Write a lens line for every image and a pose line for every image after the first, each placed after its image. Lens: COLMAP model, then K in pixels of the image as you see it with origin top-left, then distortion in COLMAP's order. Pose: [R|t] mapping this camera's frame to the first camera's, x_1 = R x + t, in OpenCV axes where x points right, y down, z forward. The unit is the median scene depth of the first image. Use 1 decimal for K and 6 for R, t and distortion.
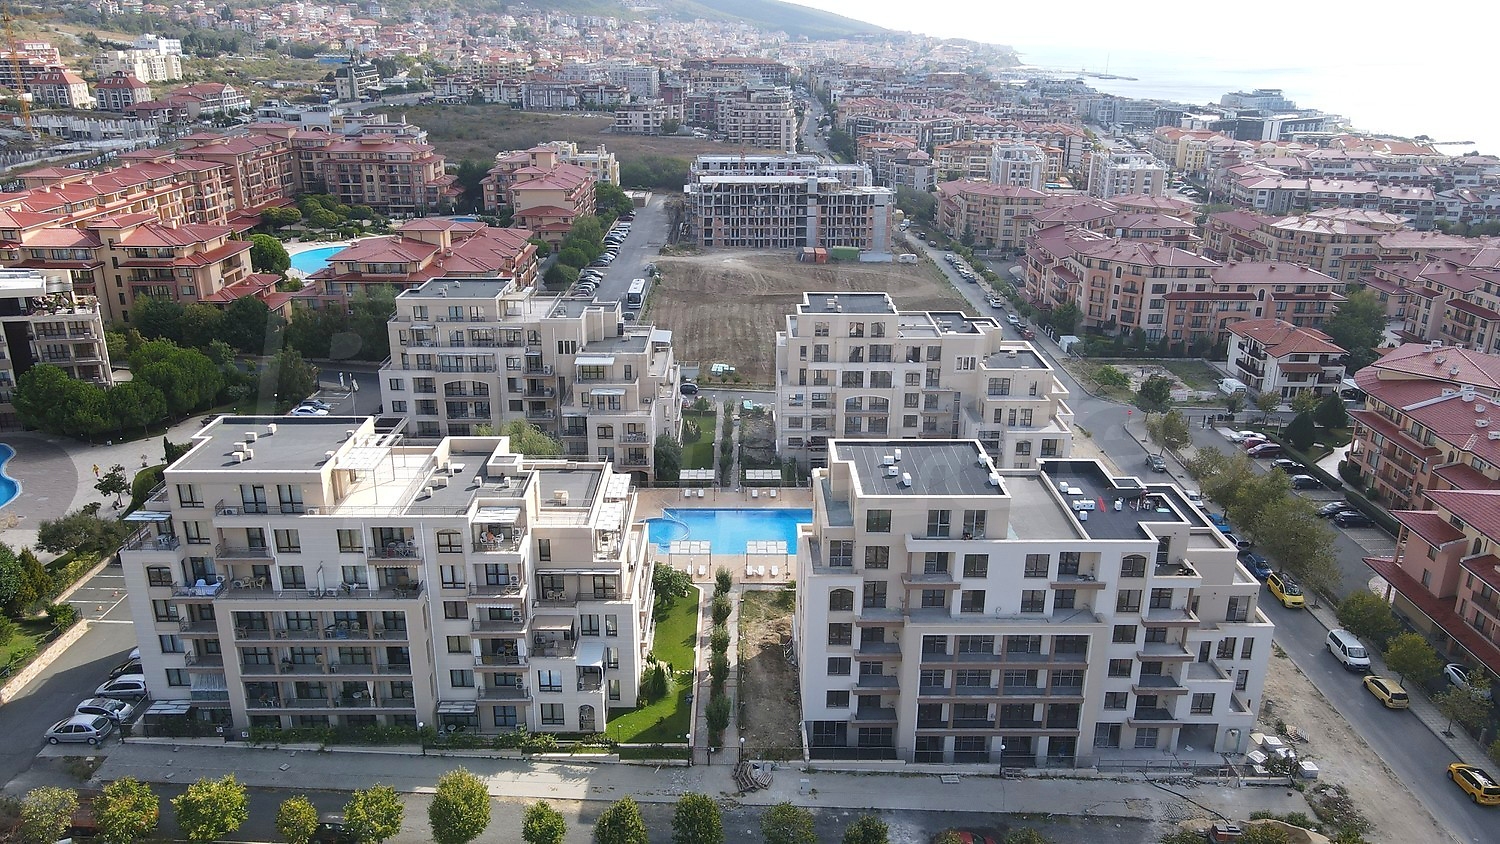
lens RADIAL K [[1108.9, 0, 749.9], [0, 1108.9, 409.4], [0, 0, 1]] dist [-0.003481, 0.030350]
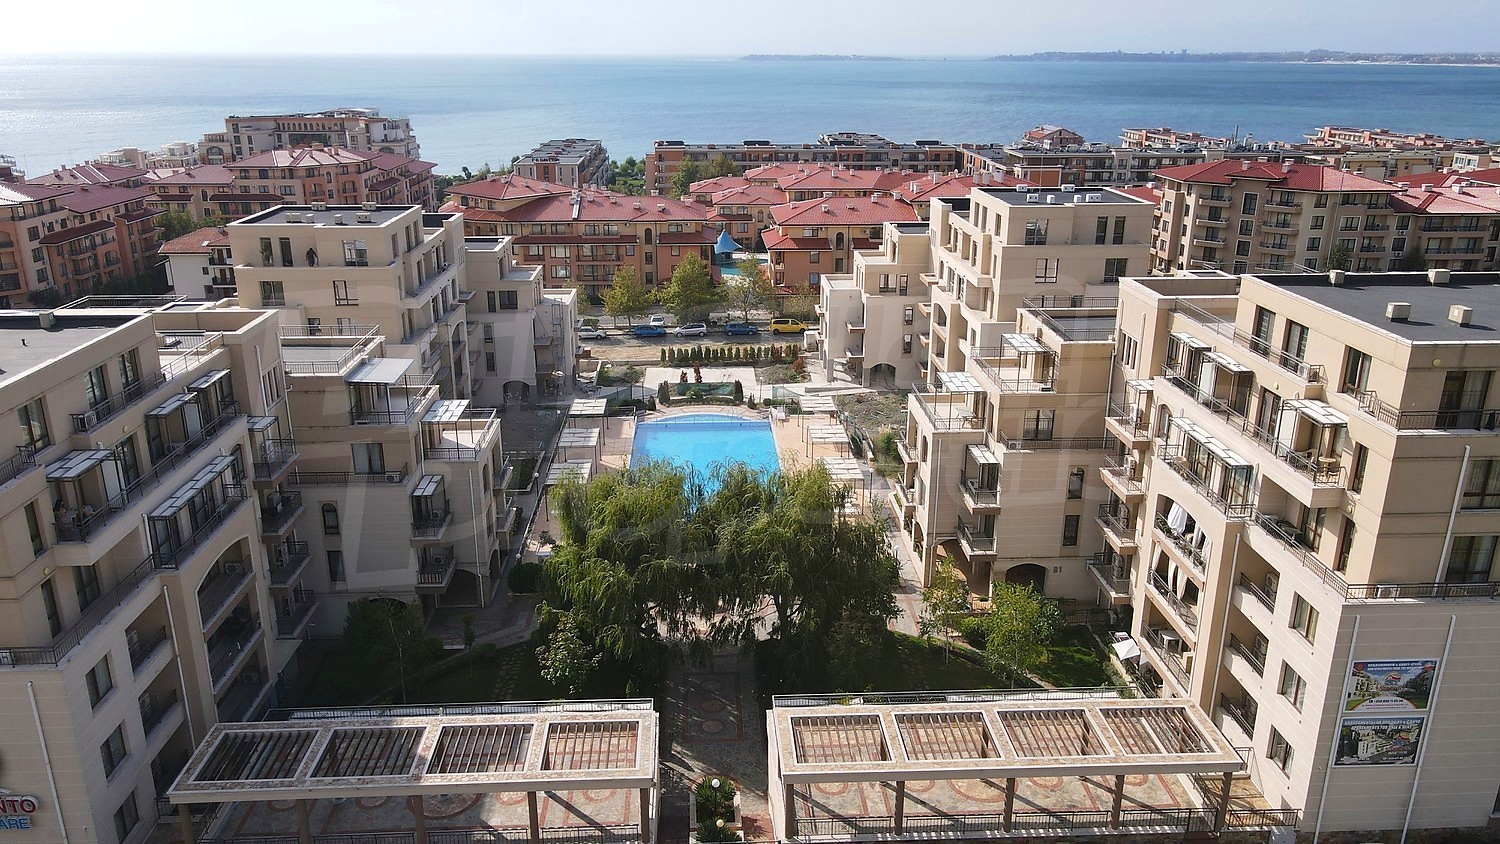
lens RADIAL K [[1108.9, 0, 755.4], [0, 1108.9, 418.4], [0, 0, 1]] dist [-0.003481, 0.030350]
pose [[-0.038263, -0.323634, 0.945408, -0.567392], [0.322289, 0.891545, 0.318239, -0.118403], [-0.945868, 0.316872, 0.070190, 0.789163]]
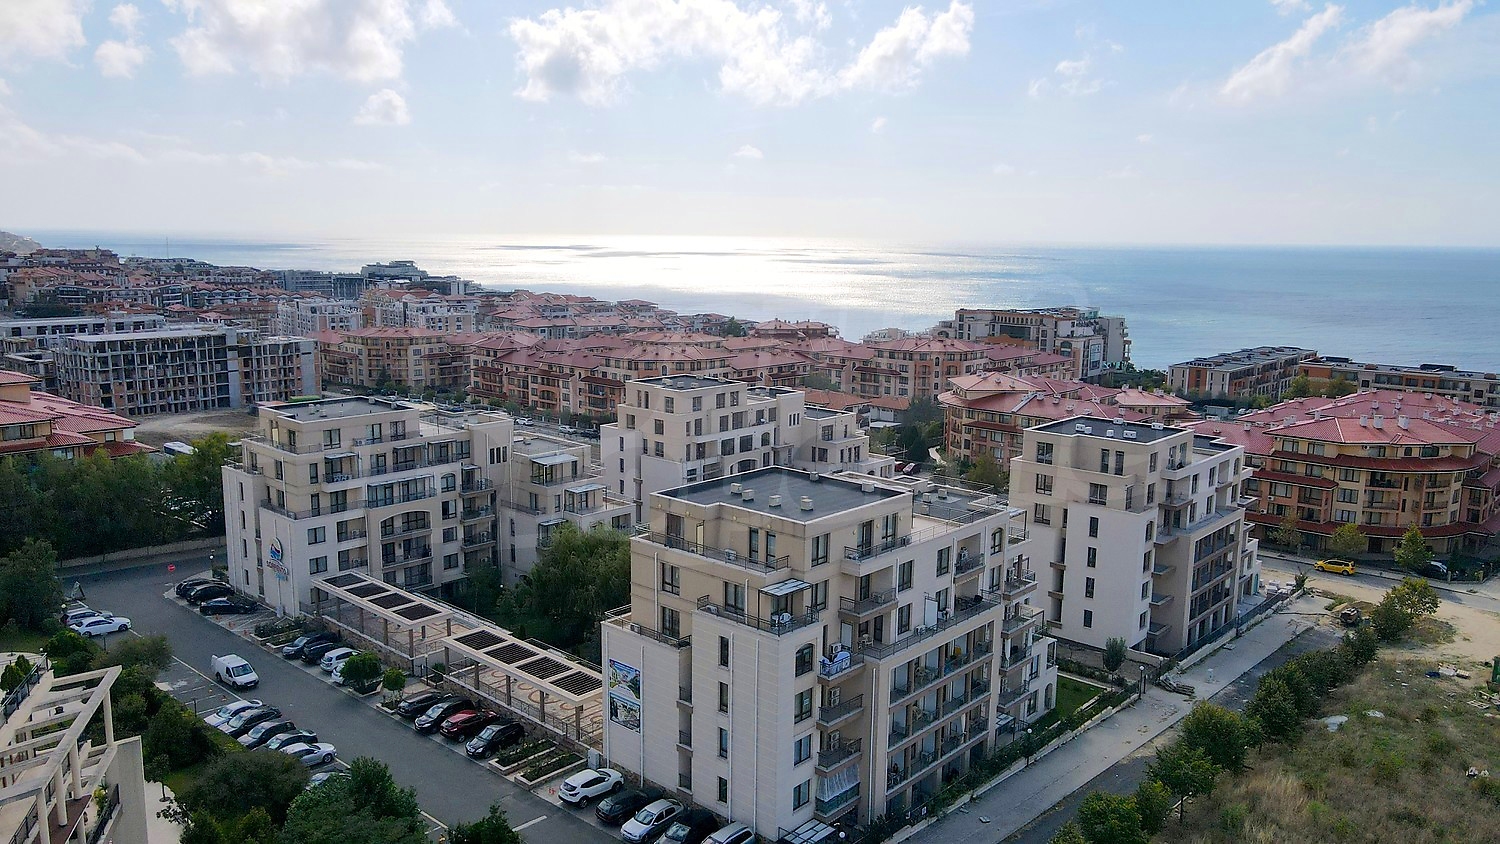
lens RADIAL K [[1108.9, 0, 750.4], [0, 1108.9, 425.4], [0, 0, 1]] dist [-0.003481, 0.030350]
pose [[0.680959, -0.124937, 0.721586, -0.644804], [0.230260, 0.971894, -0.049021, 0.009320], [-0.695180, 0.199533, 0.690588, 0.256300]]
